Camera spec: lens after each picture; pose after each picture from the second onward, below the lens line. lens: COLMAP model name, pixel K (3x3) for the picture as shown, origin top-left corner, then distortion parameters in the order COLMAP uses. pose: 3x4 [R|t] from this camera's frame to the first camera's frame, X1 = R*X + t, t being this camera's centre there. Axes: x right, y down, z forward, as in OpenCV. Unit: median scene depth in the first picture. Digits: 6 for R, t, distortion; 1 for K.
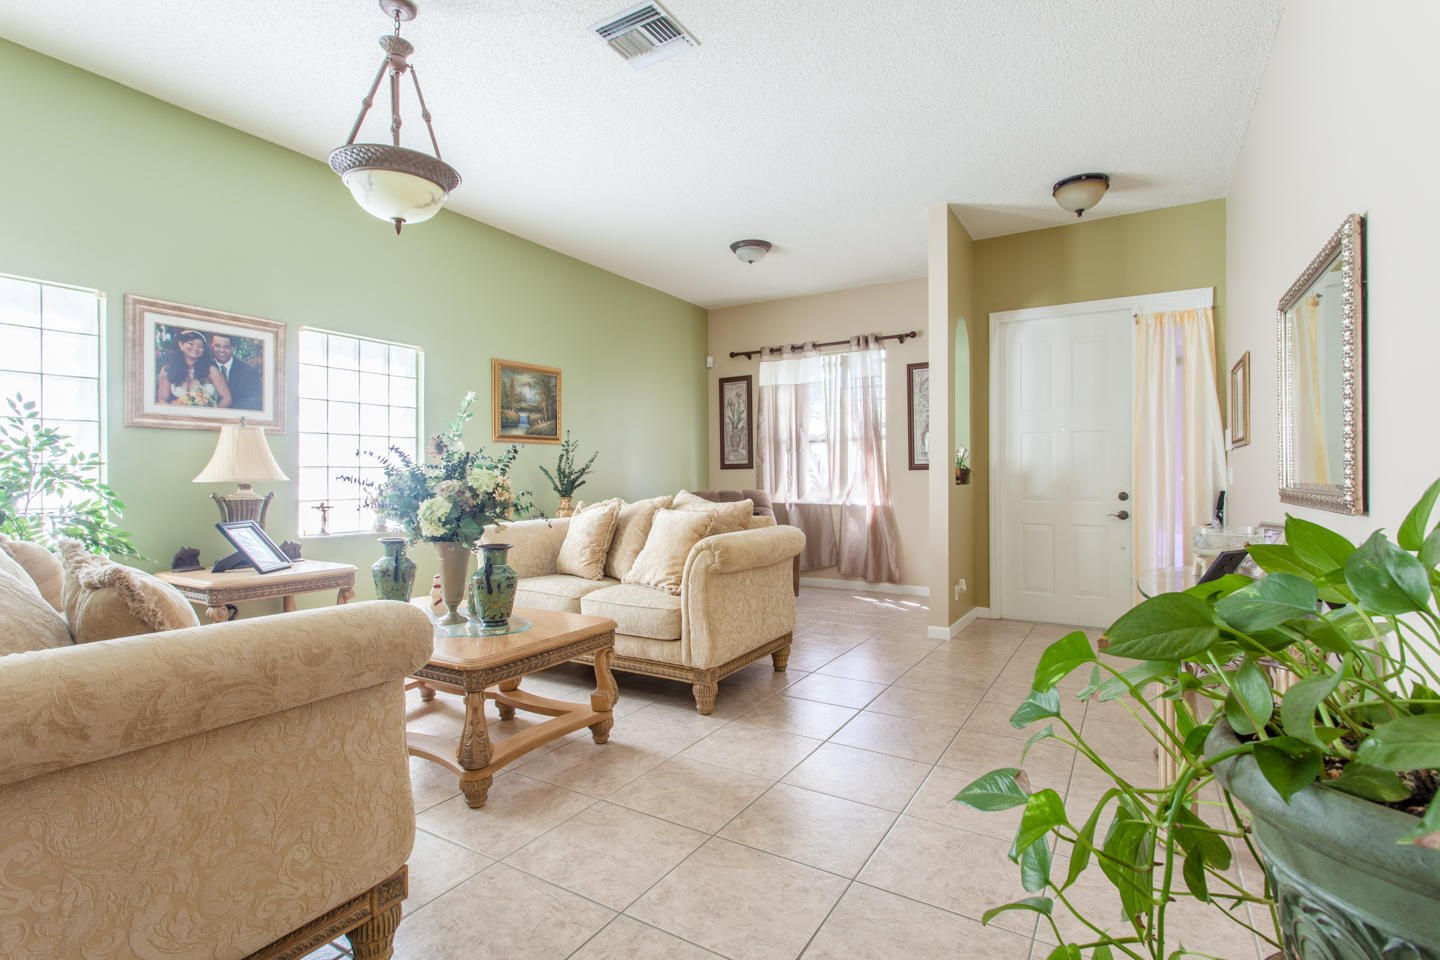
lens RADIAL K [[691.7, 0, 702.9], [0, 691.7, 479.7], [0, 0, 1]] dist [-0.013181, 0.000242]
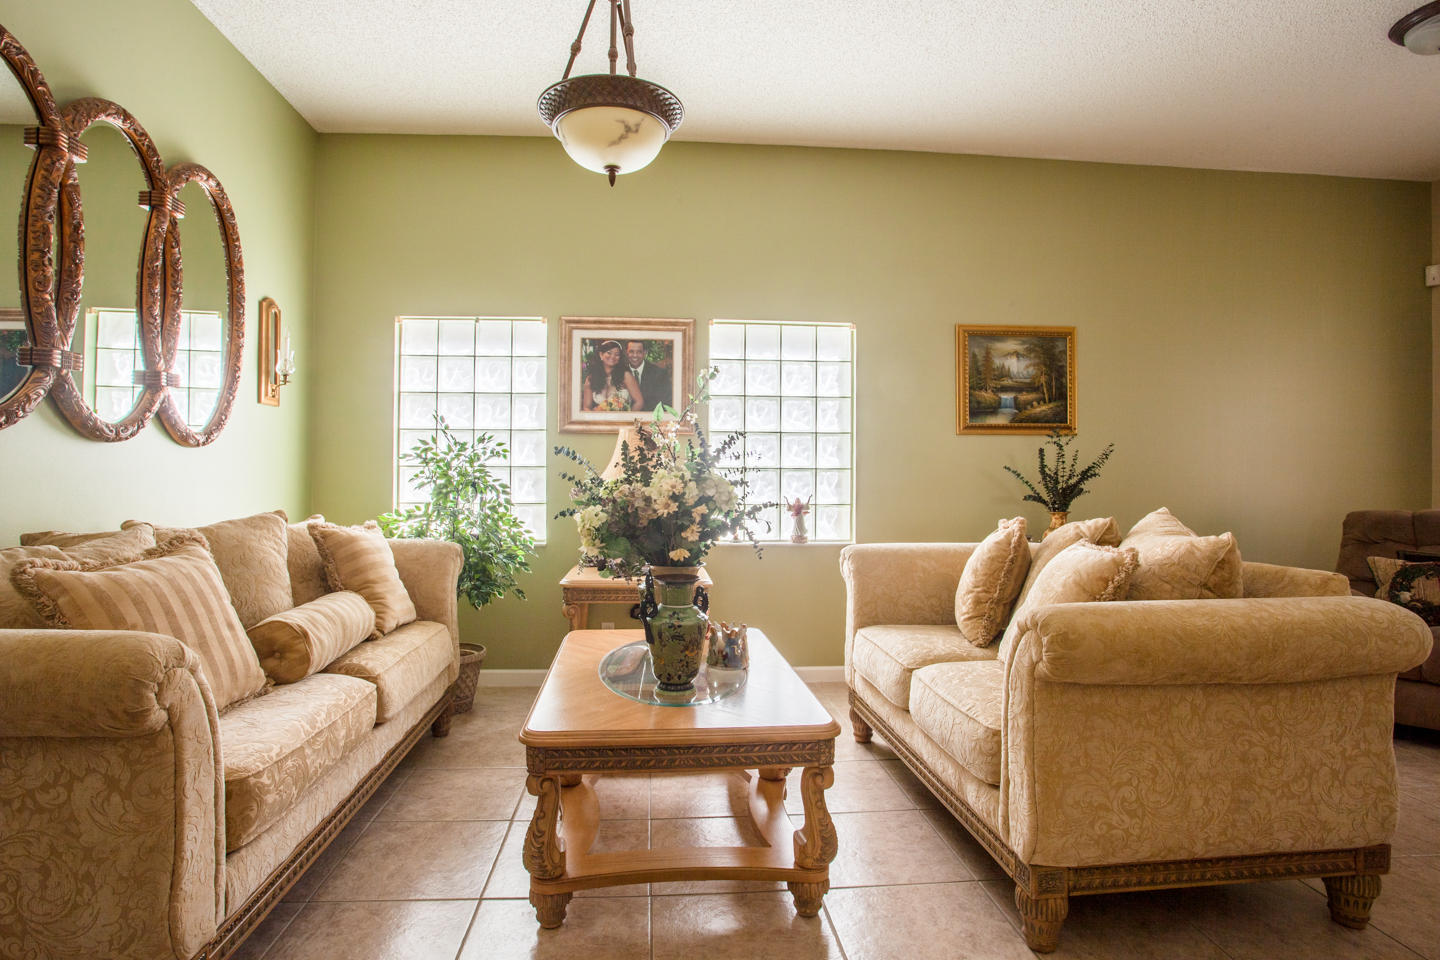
lens RADIAL K [[730.1, 0, 708.8], [0, 730.1, 481.3], [0, 0, 1]] dist [-0.081903, 0.032925]
pose [[0.592931, 0.009054, -0.805202, 0.249696], [-0.010790, 0.999936, 0.003298, -0.004636], [0.805181, 0.006733, 0.592991, 0.450406]]
